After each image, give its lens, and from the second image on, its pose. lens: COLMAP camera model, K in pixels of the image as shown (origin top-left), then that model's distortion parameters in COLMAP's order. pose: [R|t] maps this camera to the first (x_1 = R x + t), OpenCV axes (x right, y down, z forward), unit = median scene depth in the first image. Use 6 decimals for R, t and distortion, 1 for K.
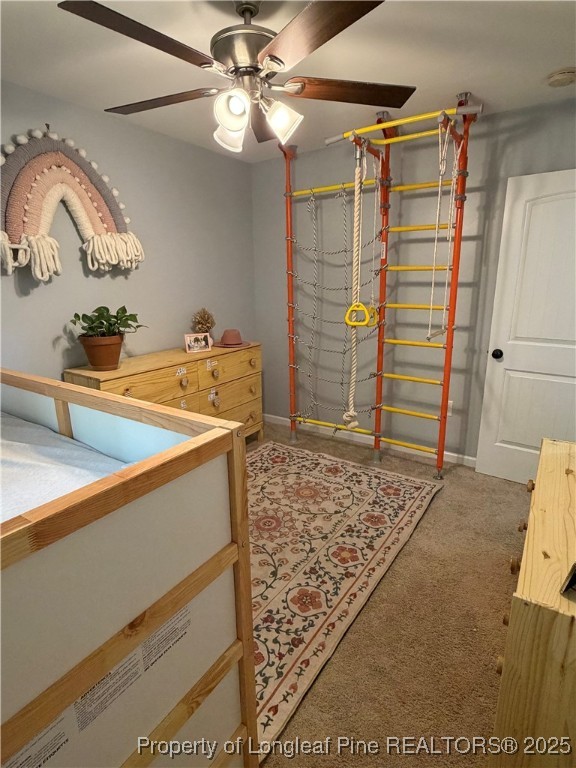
lens RADIAL K [[413.4, 0, 288.0], [0, 413.4, 384.0], [0, 0, 1]] dist [0.000811, 0.000251]
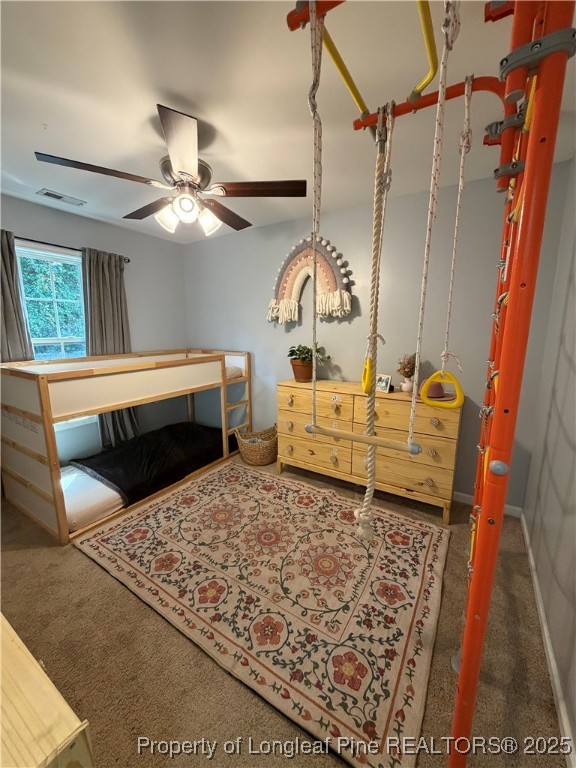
lens RADIAL K [[306.2, 0, 288.0], [0, 306.2, 384.0], [0, 0, 1]] dist [-0.000704, -0.000126]
pose [[0.027316, 0.196642, -0.980095, 0.650797], [-0.255601, 0.949241, 0.183327, -0.213492], [0.966396, 0.245505, 0.076191, 0.839217]]
